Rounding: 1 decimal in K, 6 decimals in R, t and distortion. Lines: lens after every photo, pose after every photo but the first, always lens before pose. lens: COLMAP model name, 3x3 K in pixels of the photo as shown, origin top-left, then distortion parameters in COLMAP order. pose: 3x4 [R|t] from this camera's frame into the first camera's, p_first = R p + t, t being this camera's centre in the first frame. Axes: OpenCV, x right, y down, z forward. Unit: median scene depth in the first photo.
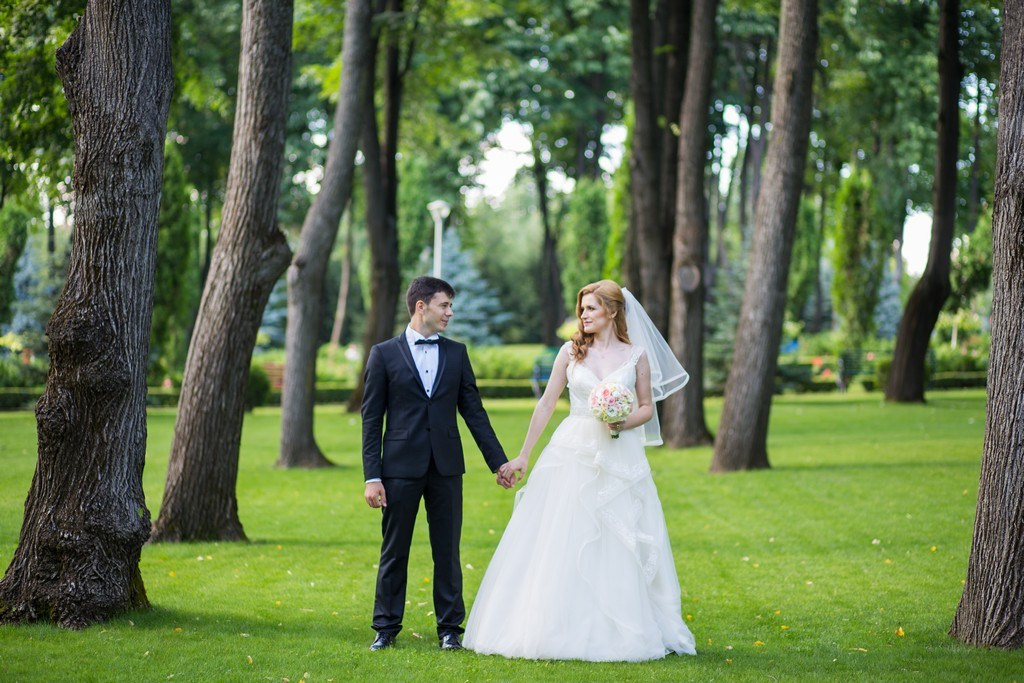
lens RADIAL K [[2554.3, 0, 512.0], [0, 2554.3, 341.5], [0, 0, 1]] dist [-0.127594, -1.013731]
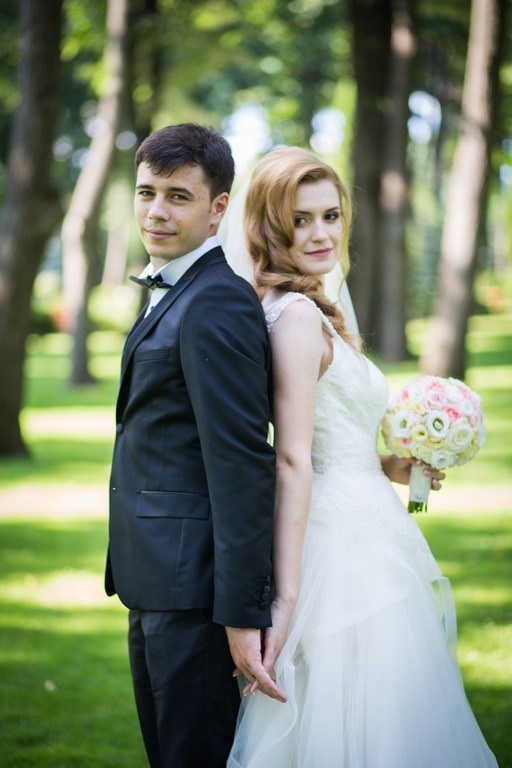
lens RADIAL K [[1915.8, 0, 256.0], [0, 1915.8, 384.0], [0, 0, 1]] dist [-0.127594, -1.013731]
pose [[0.999925, -0.012020, 0.002302, -0.001853], [0.011886, 0.998613, 0.051282, 0.002754], [-0.002915, -0.051251, 0.998682, 0.161256]]
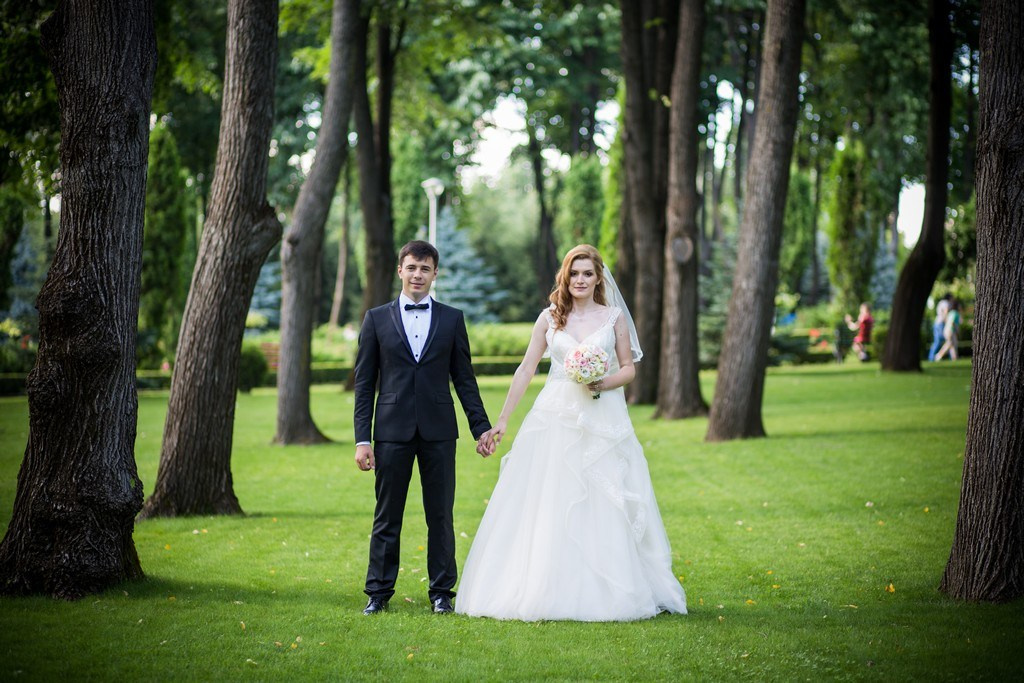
lens RADIAL K [[2554.3, 0, 512.0], [0, 2554.3, 341.5], [0, 0, 1]] dist [-0.127594, -1.013731]
pose [[0.999842, -0.017782, -0.000002, 0.003384], [0.017782, 0.999813, 0.007606, 0.004419], [-0.000133, -0.007605, 0.999971, -0.003485]]
